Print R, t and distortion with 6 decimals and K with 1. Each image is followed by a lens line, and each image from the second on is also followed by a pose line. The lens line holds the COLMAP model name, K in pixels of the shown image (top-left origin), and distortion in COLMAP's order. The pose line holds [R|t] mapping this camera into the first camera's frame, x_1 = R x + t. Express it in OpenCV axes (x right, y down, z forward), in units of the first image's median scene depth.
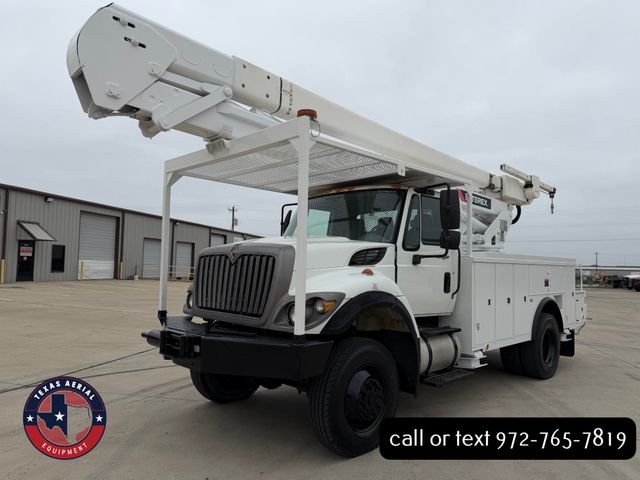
lens RADIAL K [[449.9, 0, 318.5], [0, 449.9, 241.4], [0, 0, 1]] dist [0.081915, -0.105256]
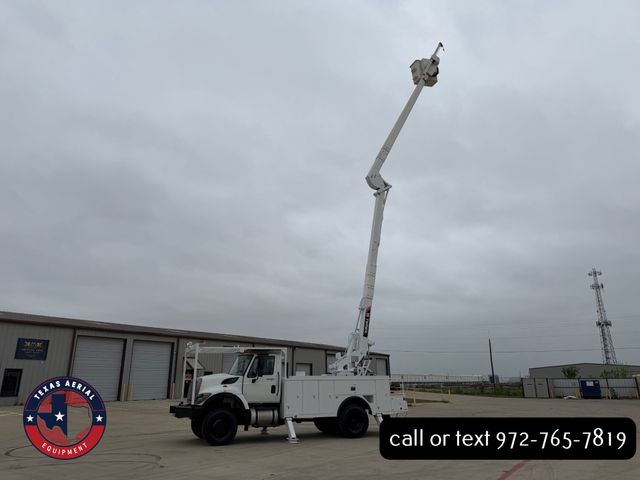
lens RADIAL K [[449.9, 0, 317.3], [0, 449.9, 230.7], [0, 0, 1]] dist [0.081915, -0.105256]
pose [[0.932187, -0.139760, -0.333907, 1.551039], [0.046656, 0.961152, -0.272049, -0.067538], [0.358957, 0.238022, 0.902494, -1.546732]]
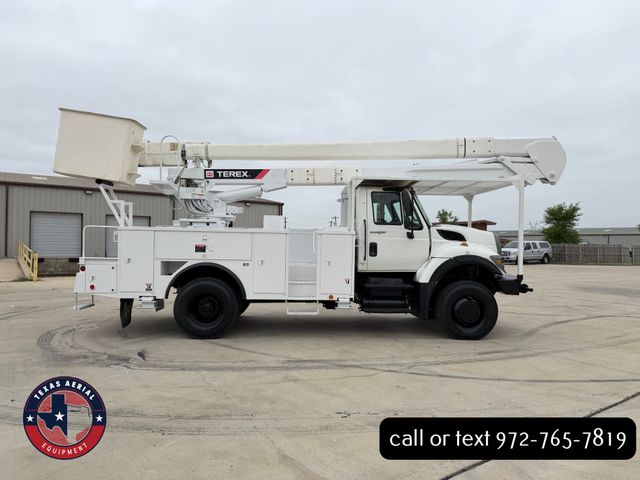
lens RADIAL K [[449.9, 0, 322.6], [0, 449.9, 243.1], [0, 0, 1]] dist [0.081915, -0.105256]
pose [[-0.744076, -0.034263, 0.667216, -0.822840], [-0.071451, 0.997037, -0.028482, 0.131578], [-0.664264, -0.068866, -0.744319, 2.456233]]
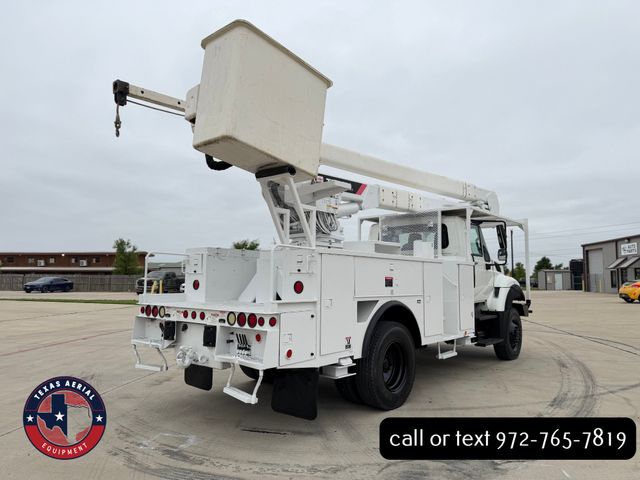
lens RADIAL K [[449.9, 0, 323.4], [0, 449.9, 242.4], [0, 0, 1]] dist [0.081915, -0.105256]
pose [[-0.995664, -0.035917, -0.085808, 0.623861], [-0.023514, 0.989671, -0.141413, 0.194630], [0.090001, -0.138782, -0.986225, 2.673361]]
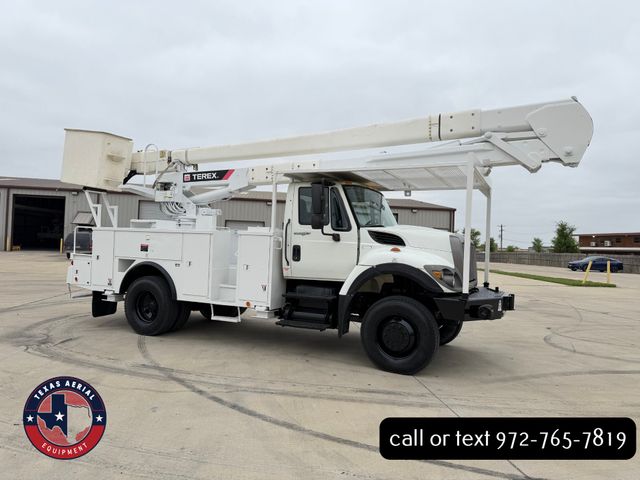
lens RADIAL K [[449.9, 0, 323.3], [0, 449.9, 241.4], [0, 0, 1]] dist [0.081915, -0.105256]
pose [[-0.344245, -0.025886, 0.938523, -1.188175], [-0.099740, 0.994971, -0.009141, 0.070561], [-0.933567, -0.096755, -0.345096, 1.638717]]
